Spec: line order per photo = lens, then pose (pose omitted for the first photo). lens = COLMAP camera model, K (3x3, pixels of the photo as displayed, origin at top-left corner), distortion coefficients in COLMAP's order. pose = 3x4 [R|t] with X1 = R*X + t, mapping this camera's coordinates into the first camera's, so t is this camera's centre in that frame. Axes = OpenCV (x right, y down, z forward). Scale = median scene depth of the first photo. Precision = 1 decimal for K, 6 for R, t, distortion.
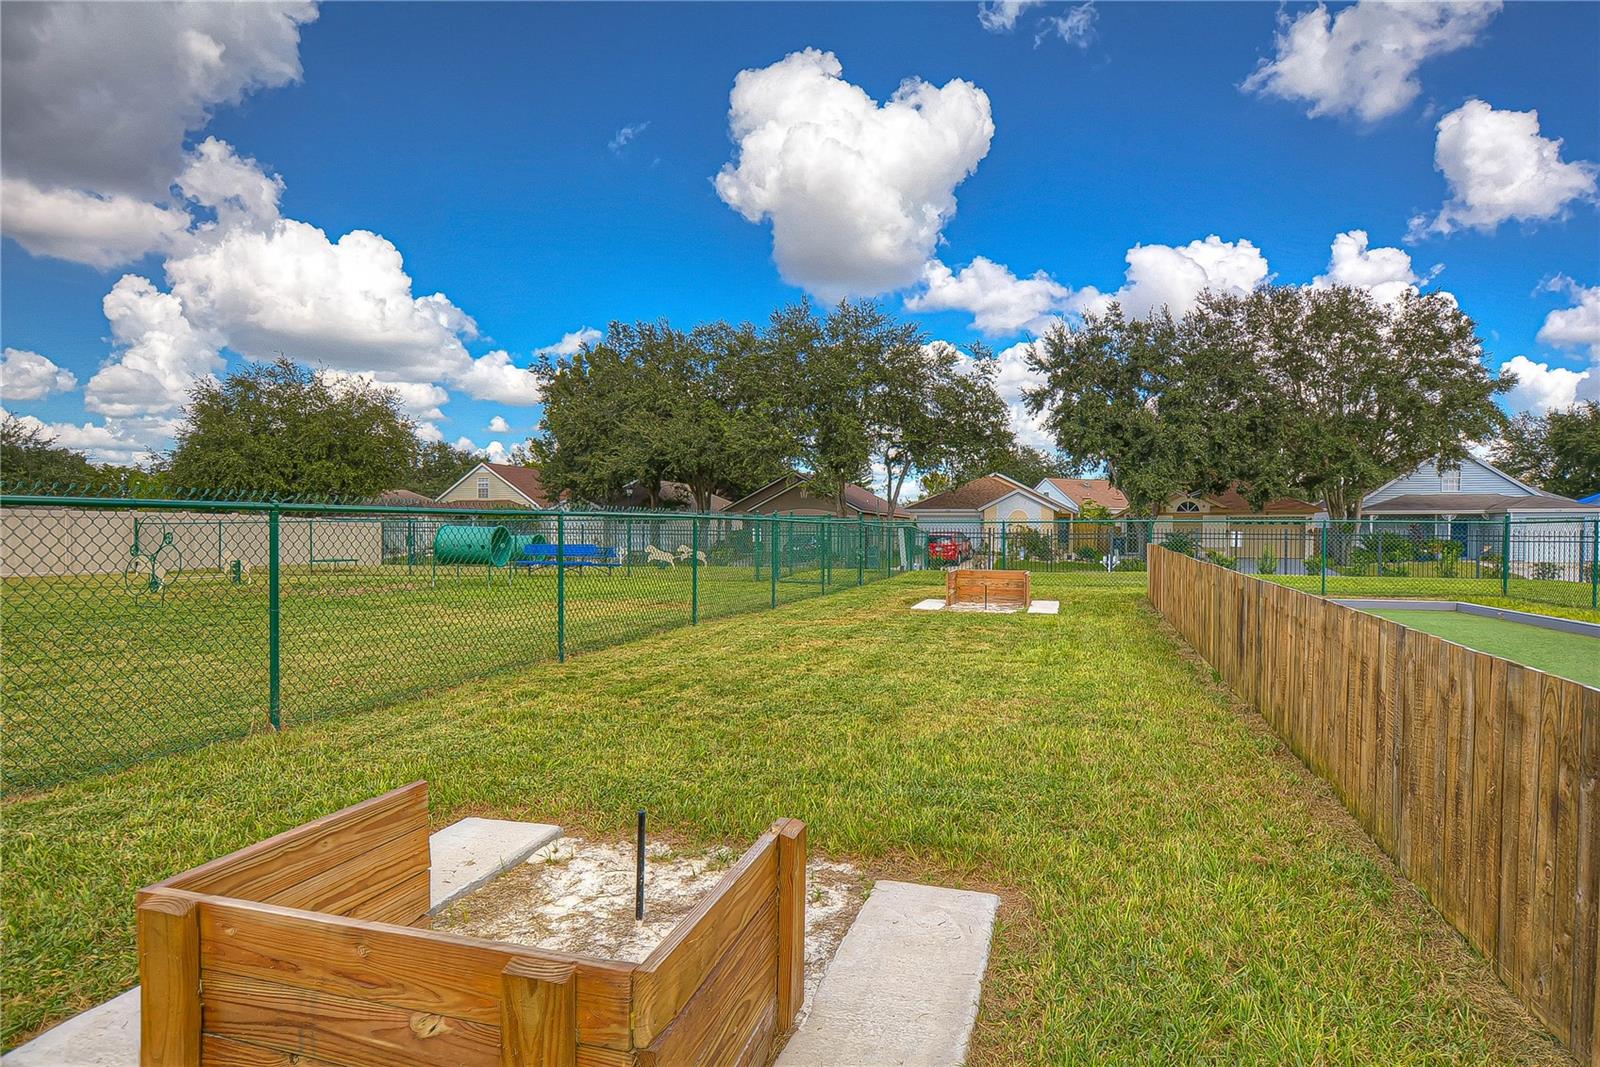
lens RADIAL K [[870.4, 0, 824.5], [0, 870.4, 555.5], [0, 0, 1]] dist [0.000379, -0.000237]
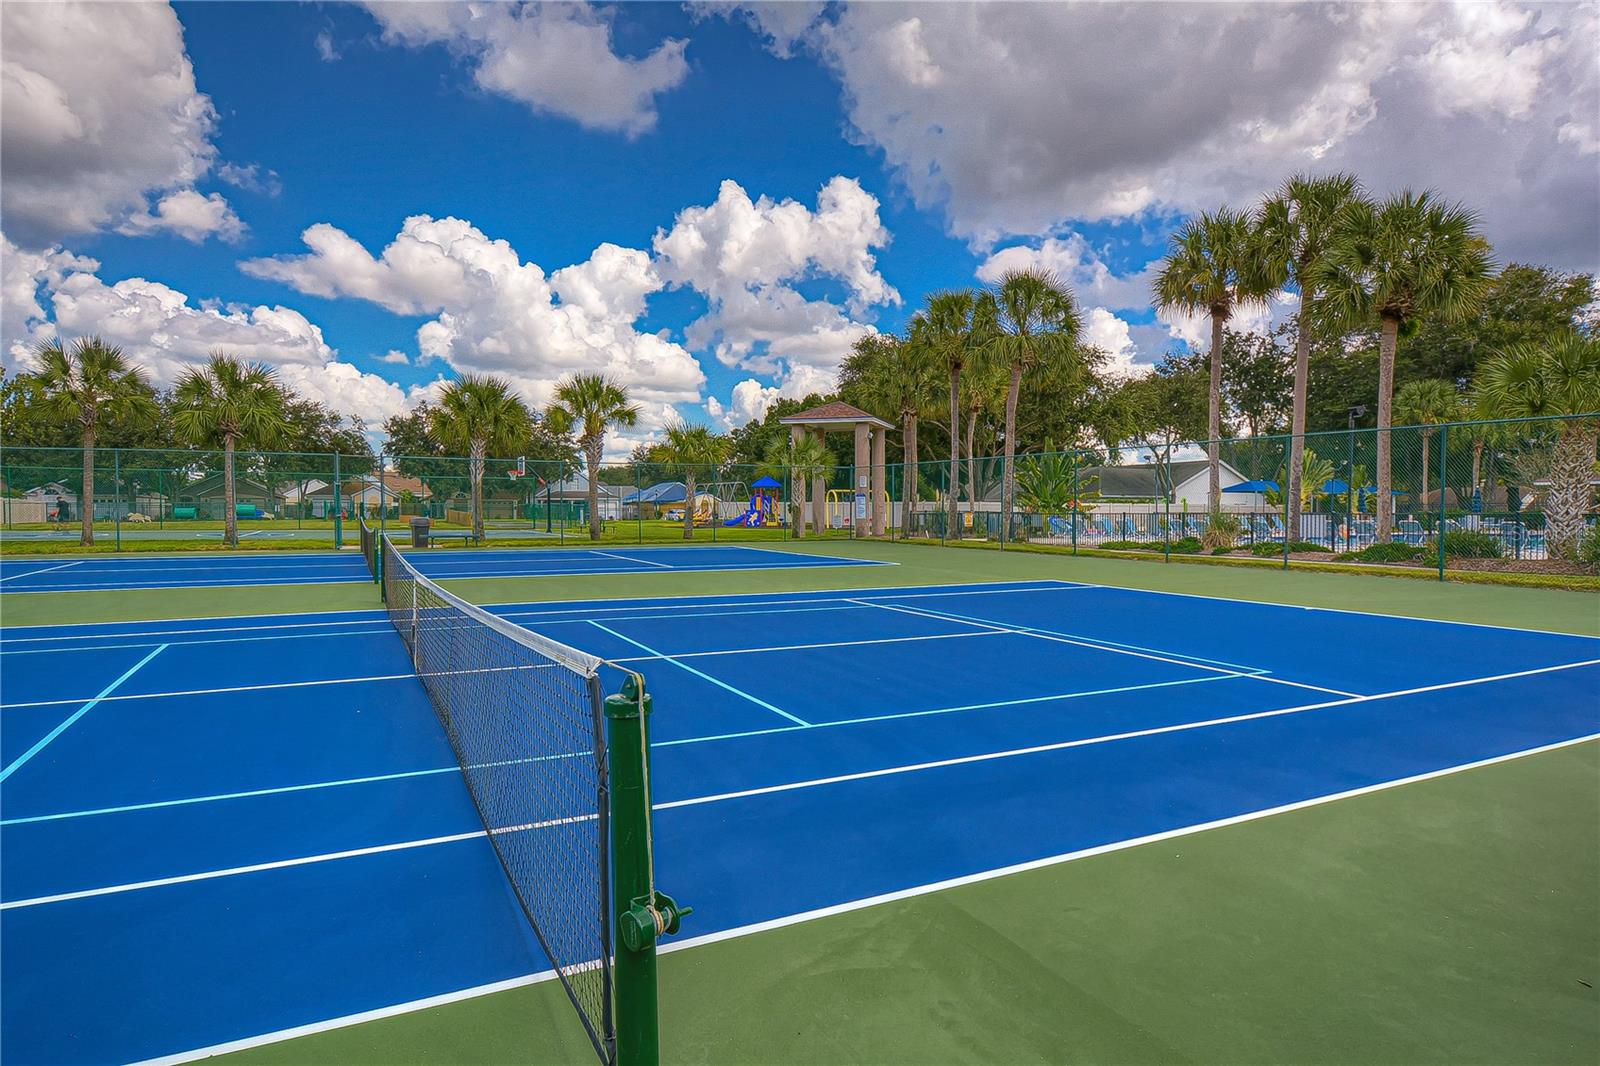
lens RADIAL K [[870.4, 0, 824.5], [0, 870.4, 555.0], [0, 0, 1]] dist [0.000379, -0.000237]
pose [[0.702776, -0.039629, 0.710306, -0.286230], [0.019965, 0.999153, 0.035990, 0.018705], [-0.711131, -0.011112, 0.702972, -0.680528]]
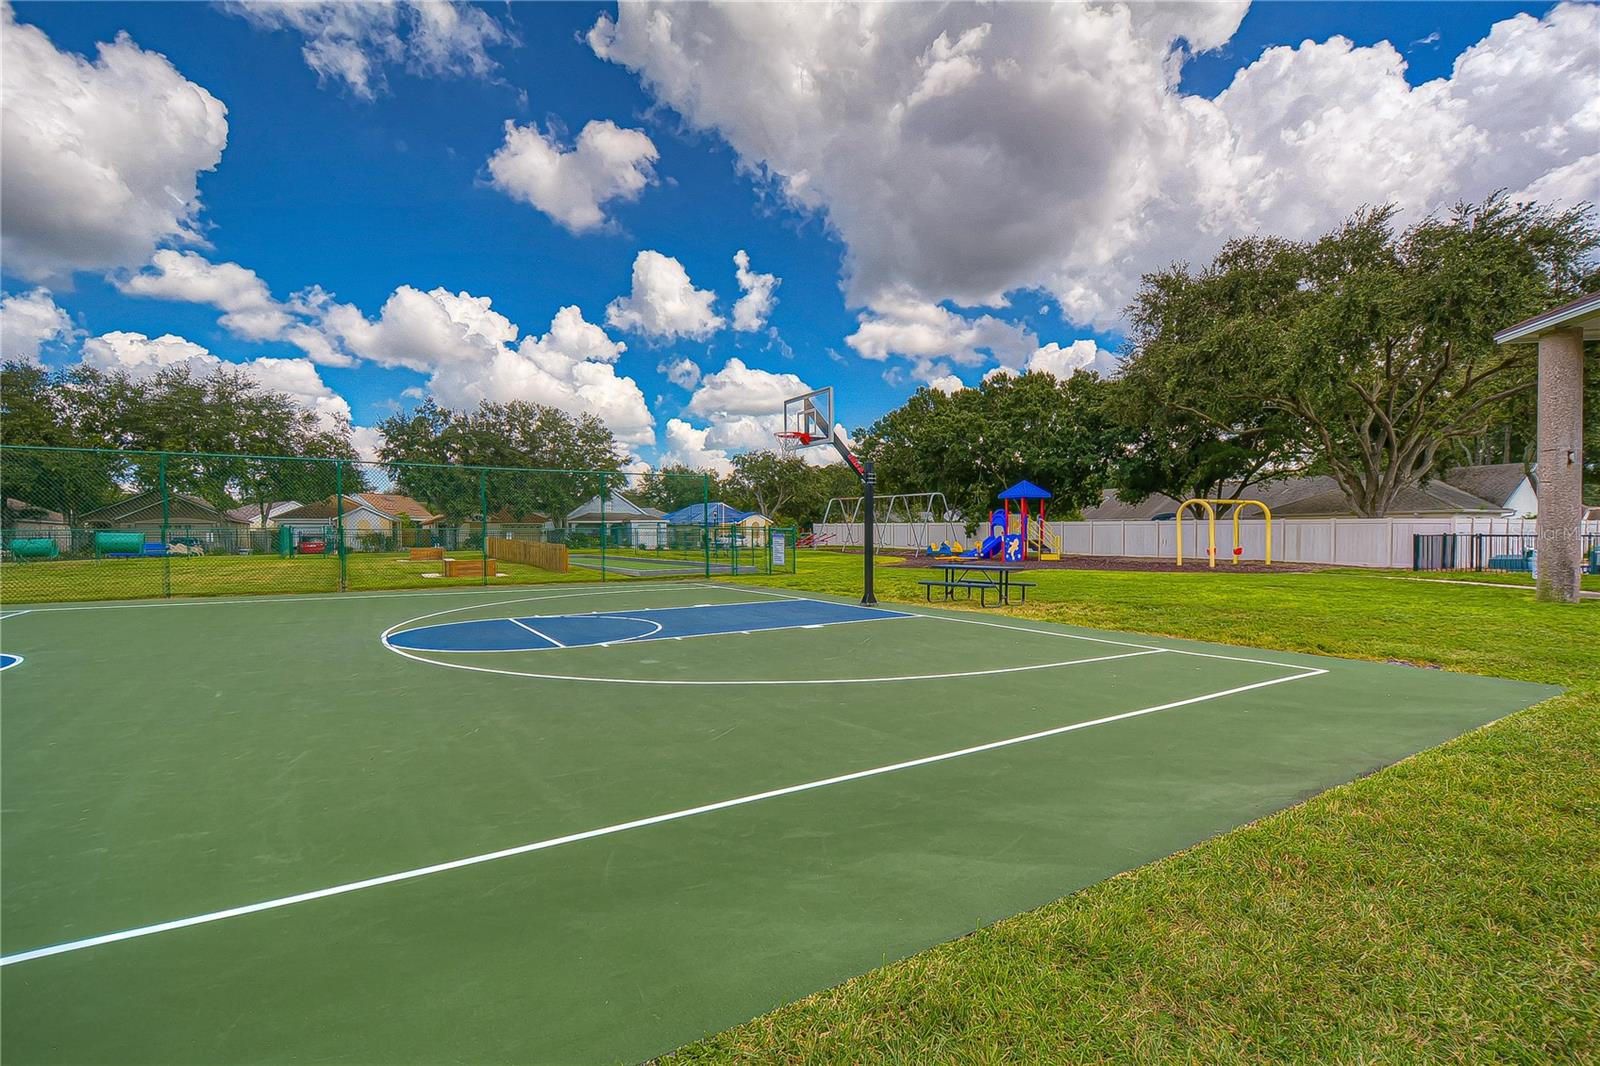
lens RADIAL K [[744.8, 0, 812.3], [0, 744.8, 536.0], [0, 0, 1]] dist [0.009576, -0.007909]
pose [[0.659688, -0.014771, 0.751395, -0.150336], [0.034147, 0.999363, -0.010334, 0.009222], [-0.750764, 0.032475, 0.659772, -0.279862]]
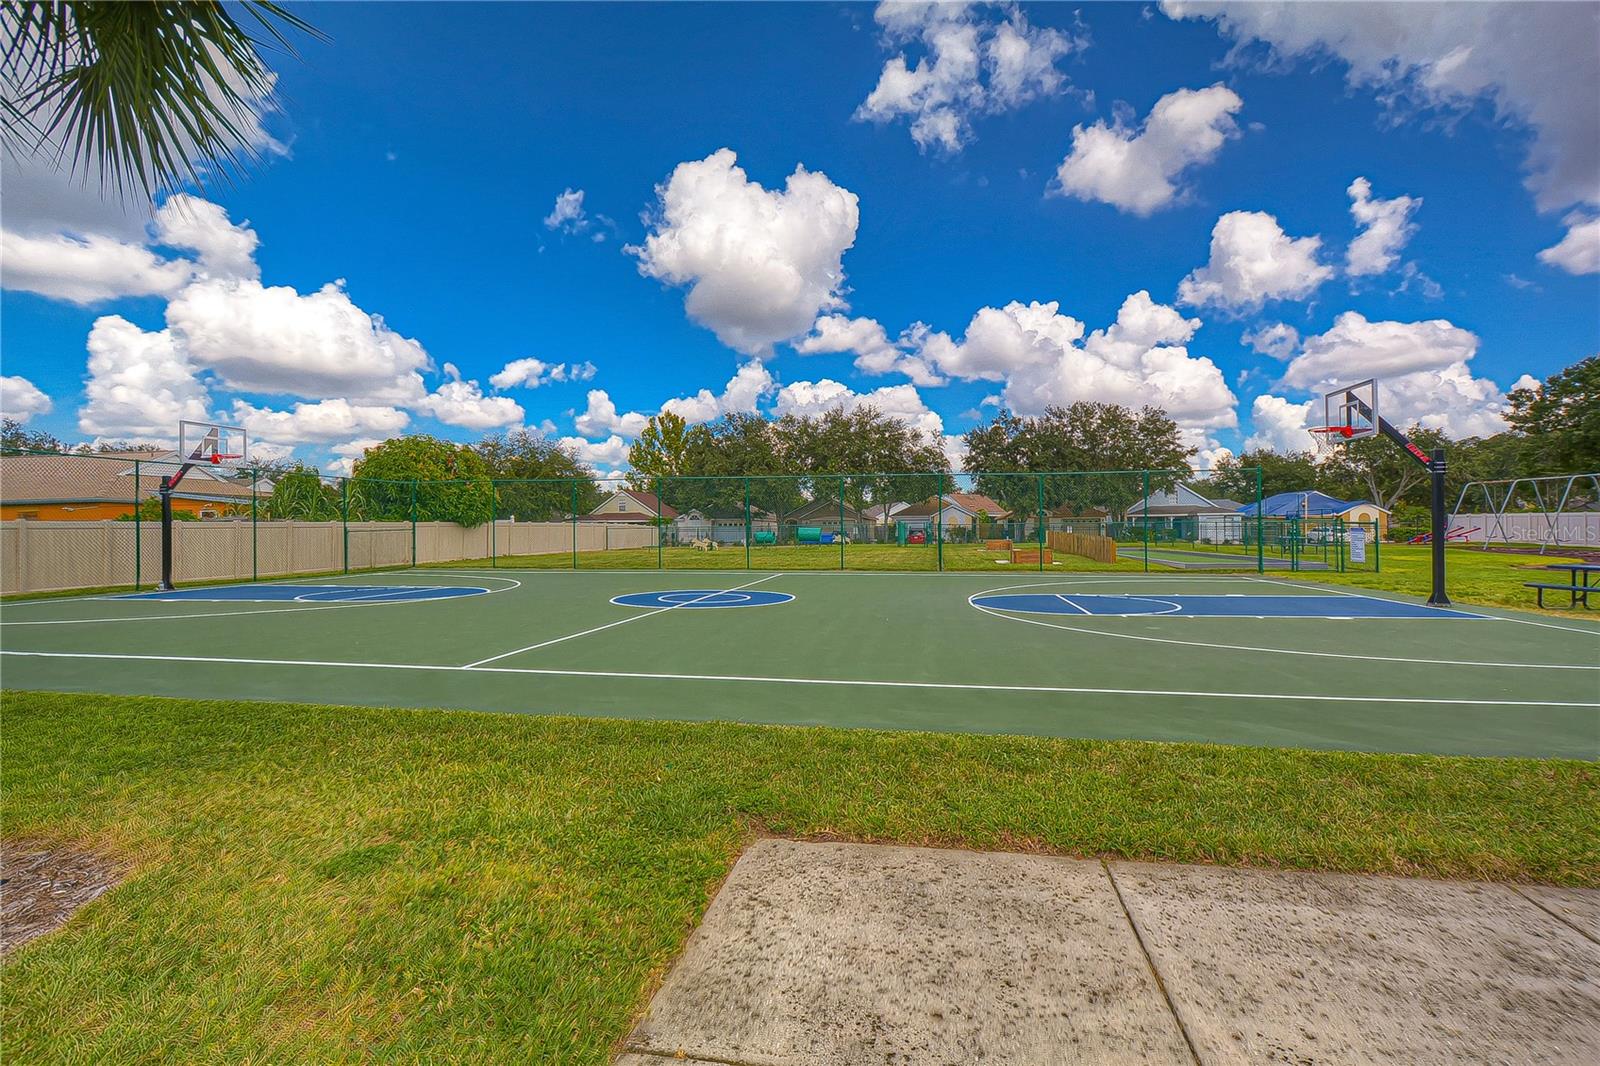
lens RADIAL K [[744.8, 0, 812.3], [0, 744.8, 536.0], [0, 0, 1]] dist [0.009576, -0.007909]
pose [[0.992131, -0.014878, 0.124315, -0.165796], [0.017733, 0.999603, -0.021891, 0.010509], [-0.123940, 0.023923, 0.992001, -0.323116]]
